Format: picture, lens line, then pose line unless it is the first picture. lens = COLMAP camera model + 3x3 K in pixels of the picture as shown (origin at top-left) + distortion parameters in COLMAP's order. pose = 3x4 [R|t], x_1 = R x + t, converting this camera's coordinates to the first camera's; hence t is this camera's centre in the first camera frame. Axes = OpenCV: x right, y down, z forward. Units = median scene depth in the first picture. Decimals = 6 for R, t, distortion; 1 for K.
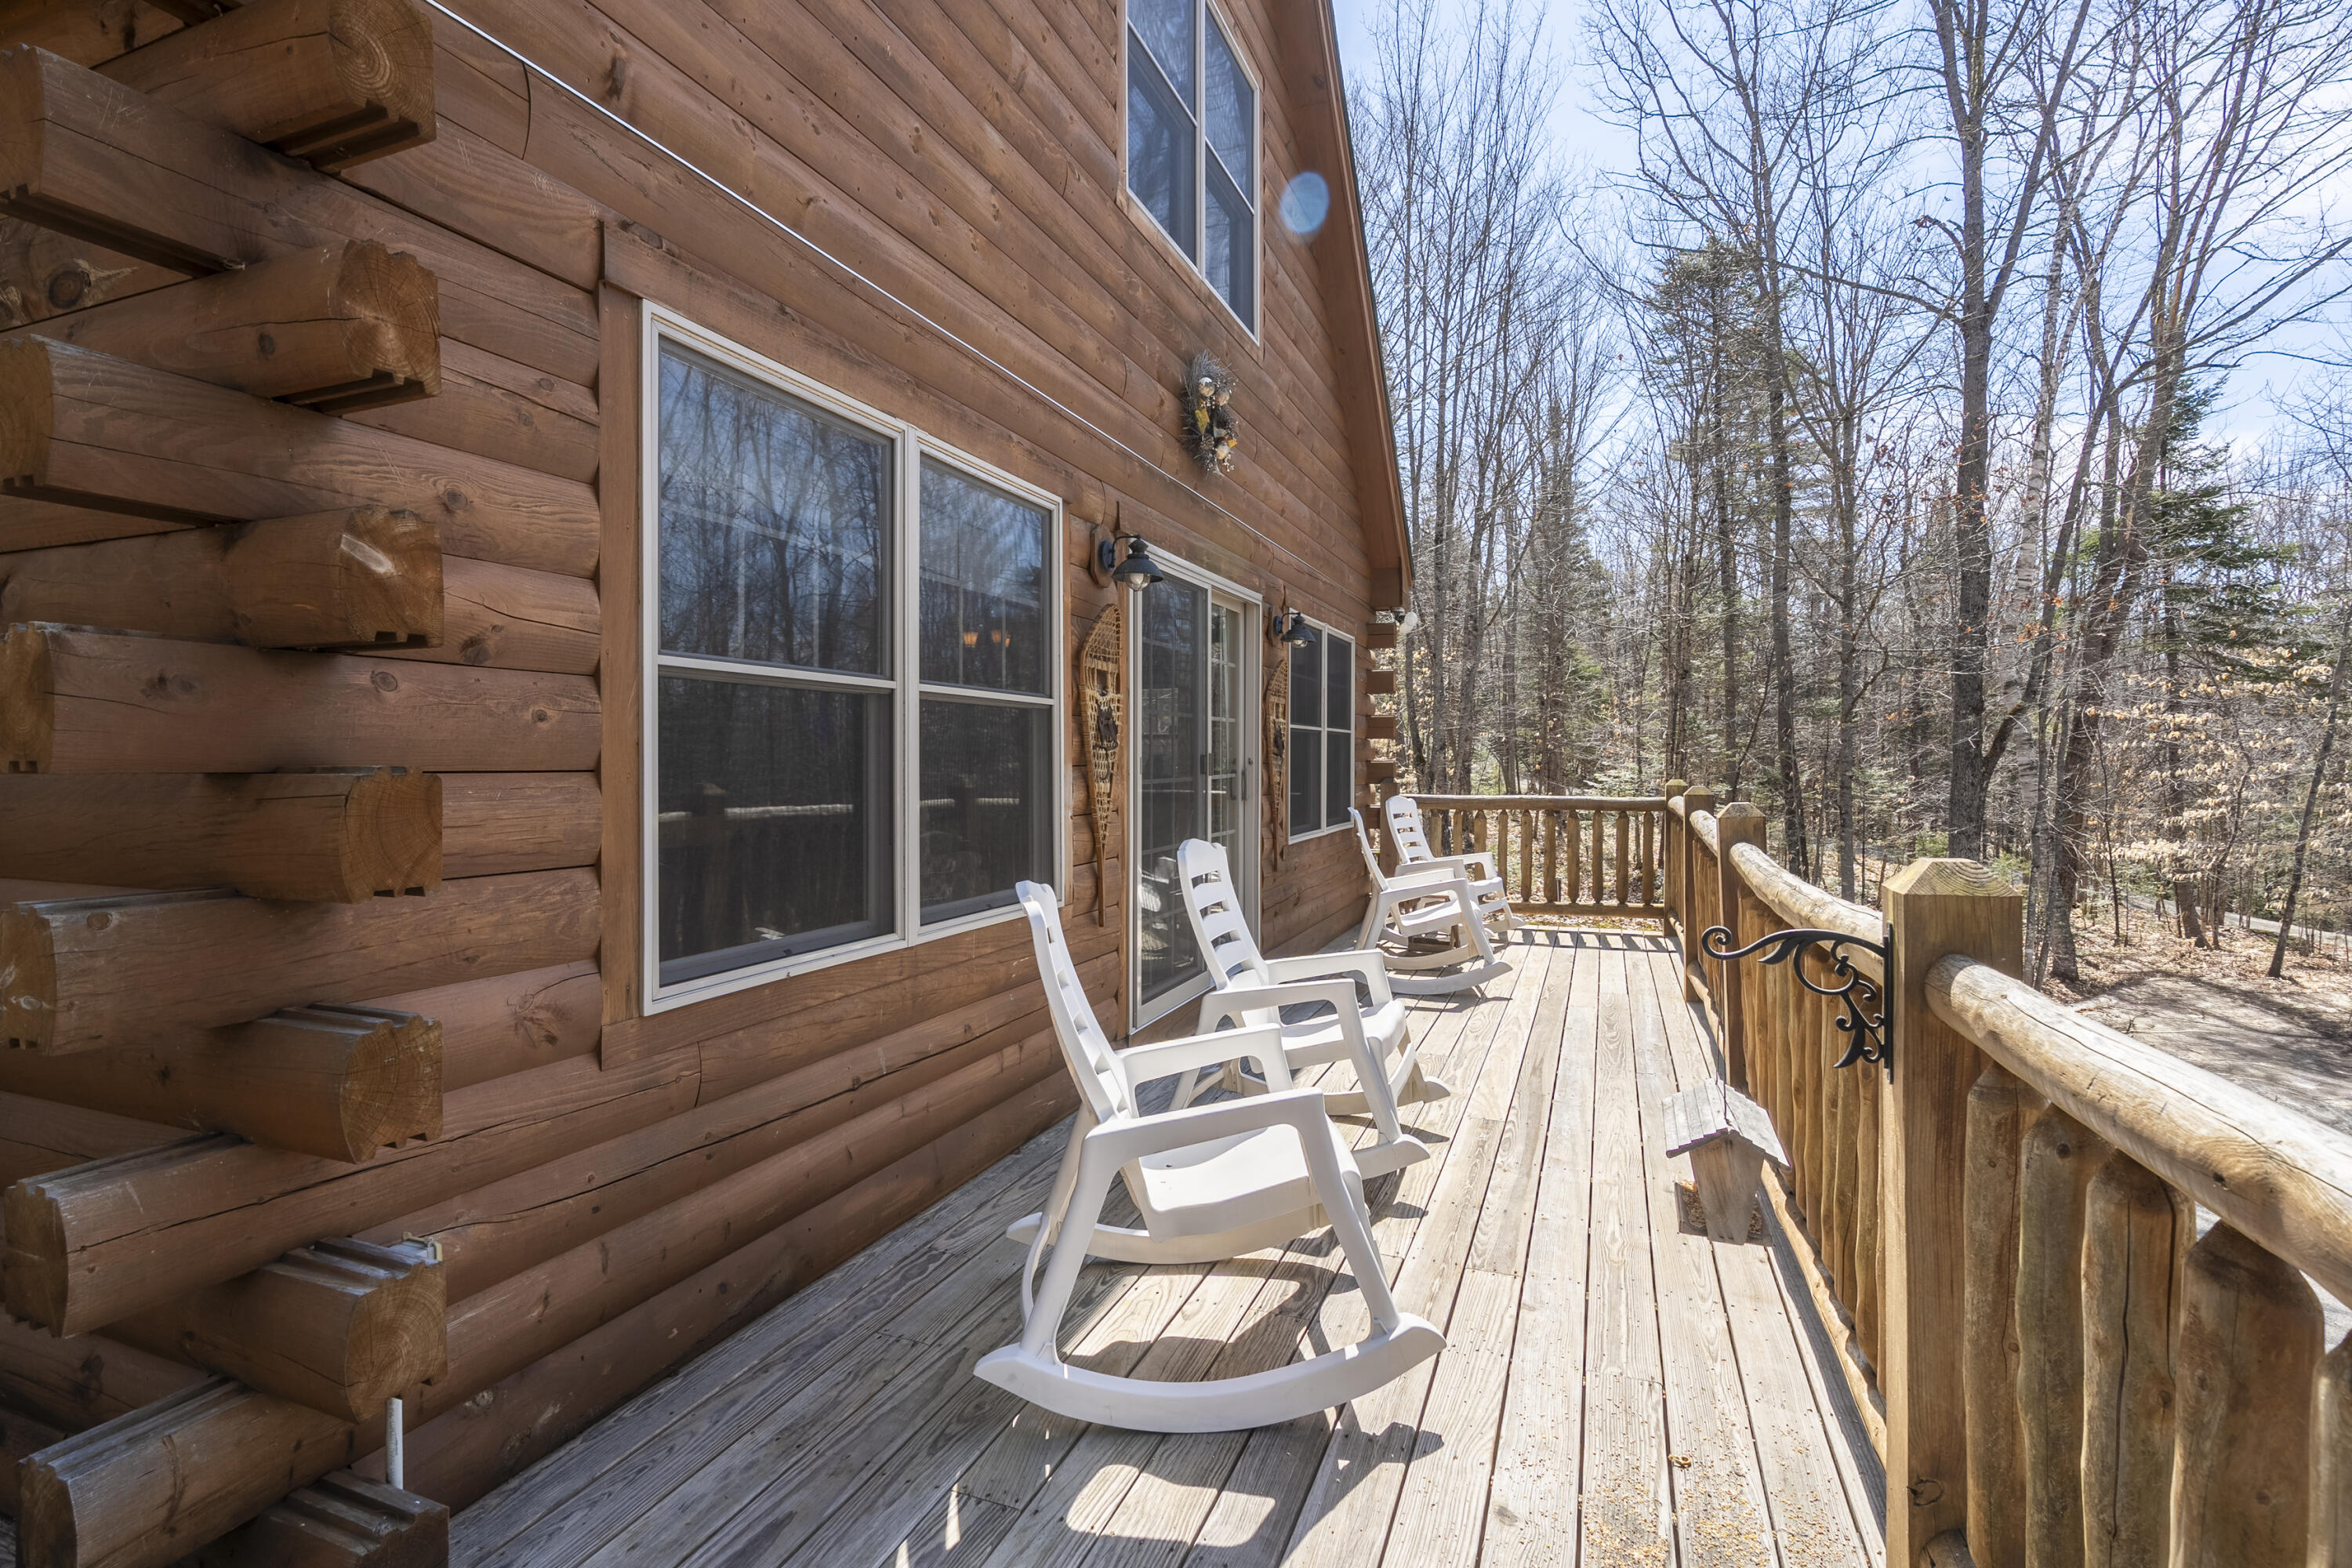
lens RADIAL K [[1098.5, 0, 1170.8], [0, 1098.5, 773.6], [0, 0, 1]] dist [-0.010521, 0.004245]
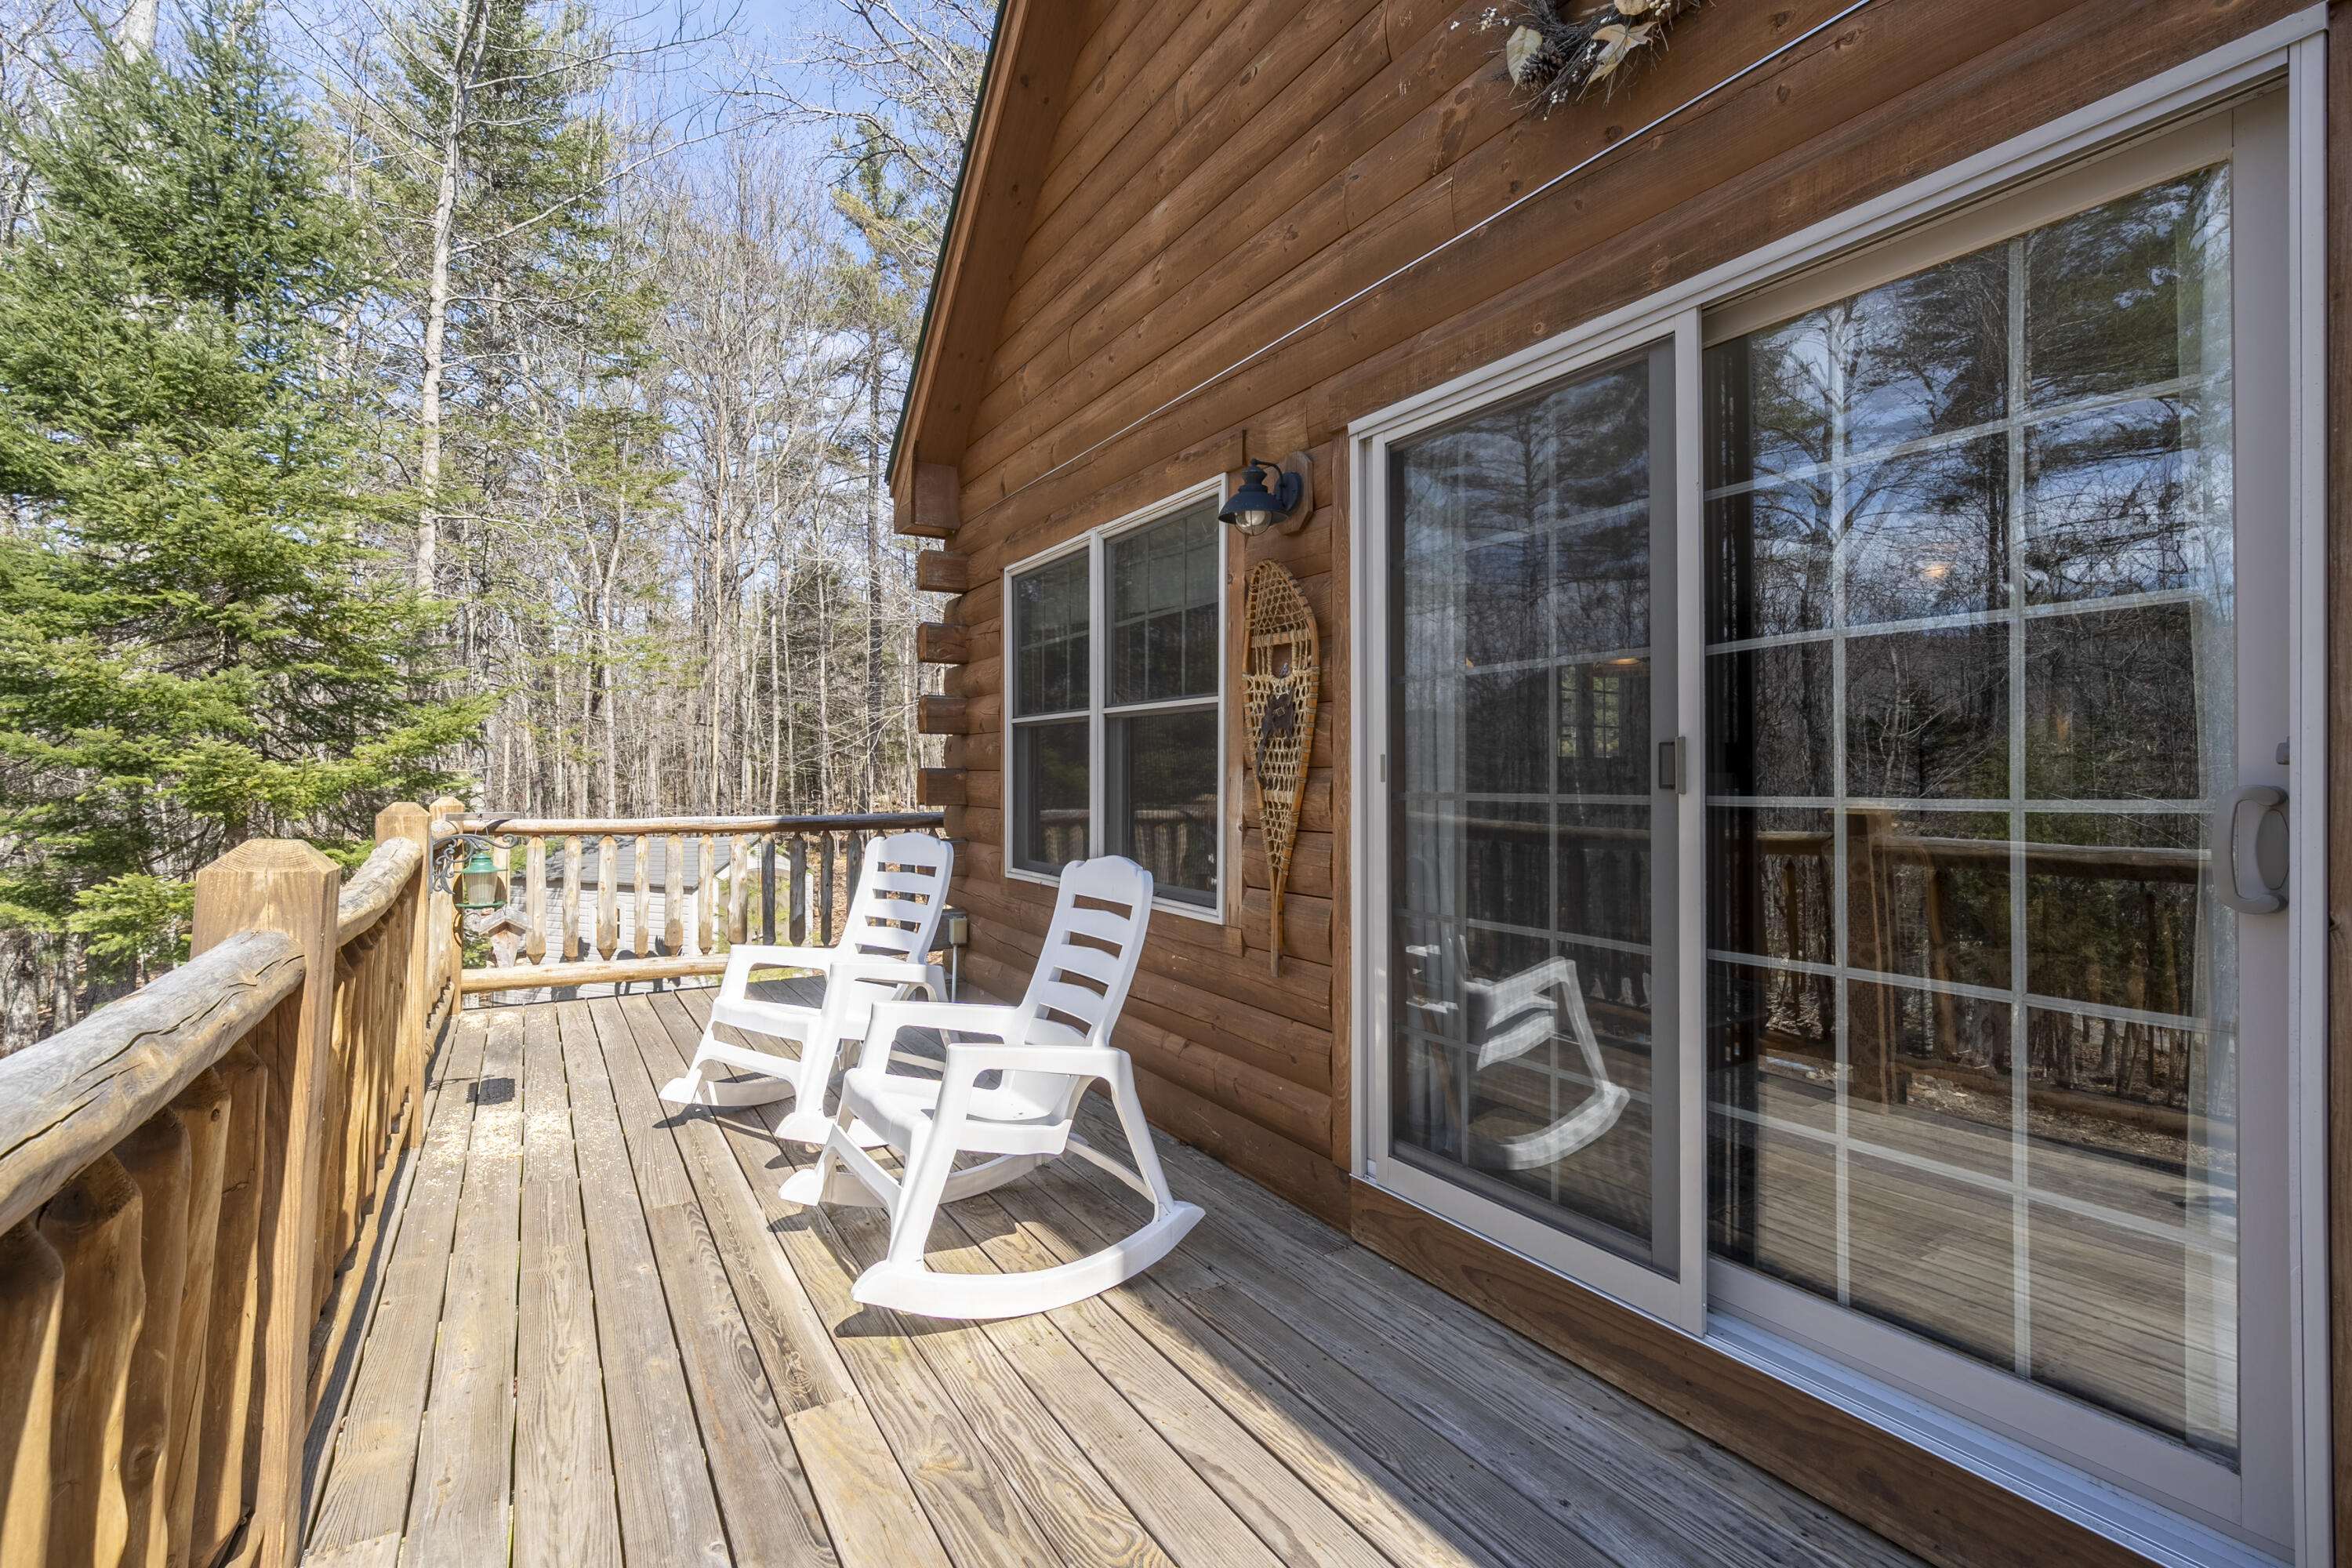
lens RADIAL K [[1074.2, 0, 1180.2], [0, 1074.2, 770.4], [0, 0, 1]] dist [-0.011191, 0.002773]
pose [[-0.603539, -0.008549, -0.797288, 0.814150], [-0.014450, 0.999896, 0.000217, -0.006032], [0.797202, 0.011652, -0.603600, 1.962611]]
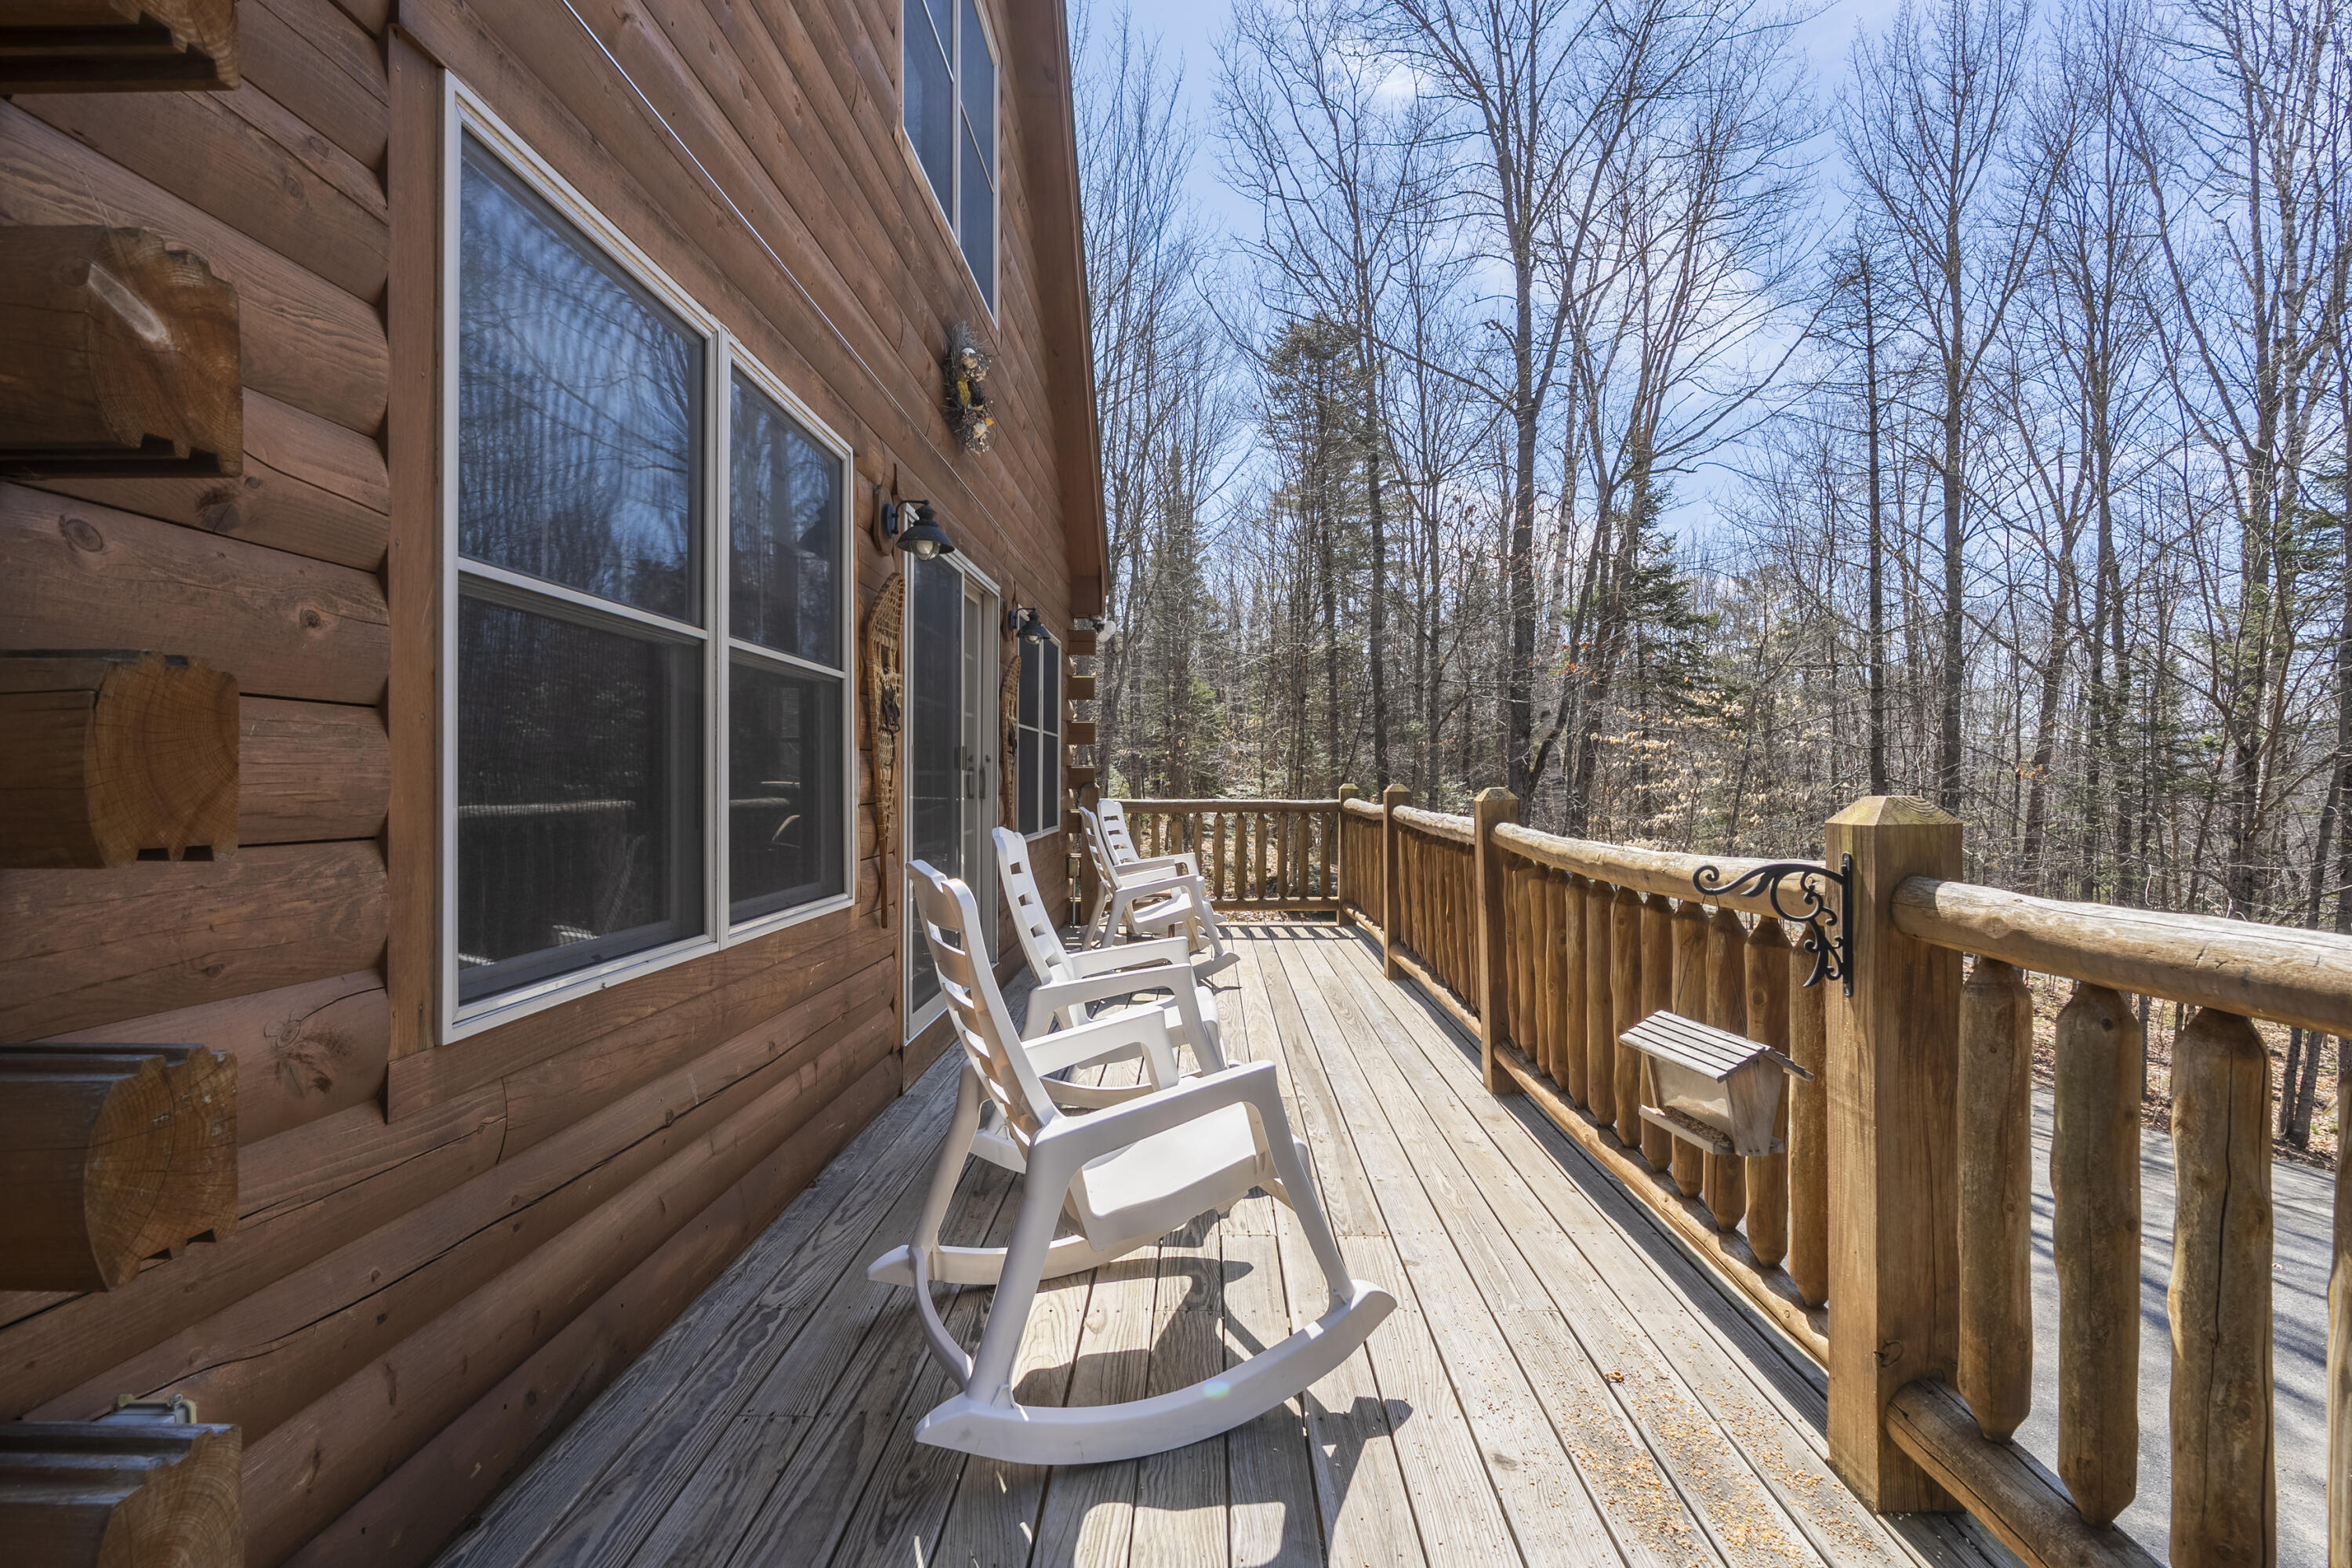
lens RADIAL K [[1074.2, 0, 1187.8], [0, 1074.2, 790.1], [0, 0, 1]] dist [-0.011191, 0.002773]
pose [[0.935765, -0.000624, 0.352624, -0.196517], [0.001590, 0.999996, -0.002449, 0.039108], [-0.352621, 0.002852, 0.935762, 0.113711]]
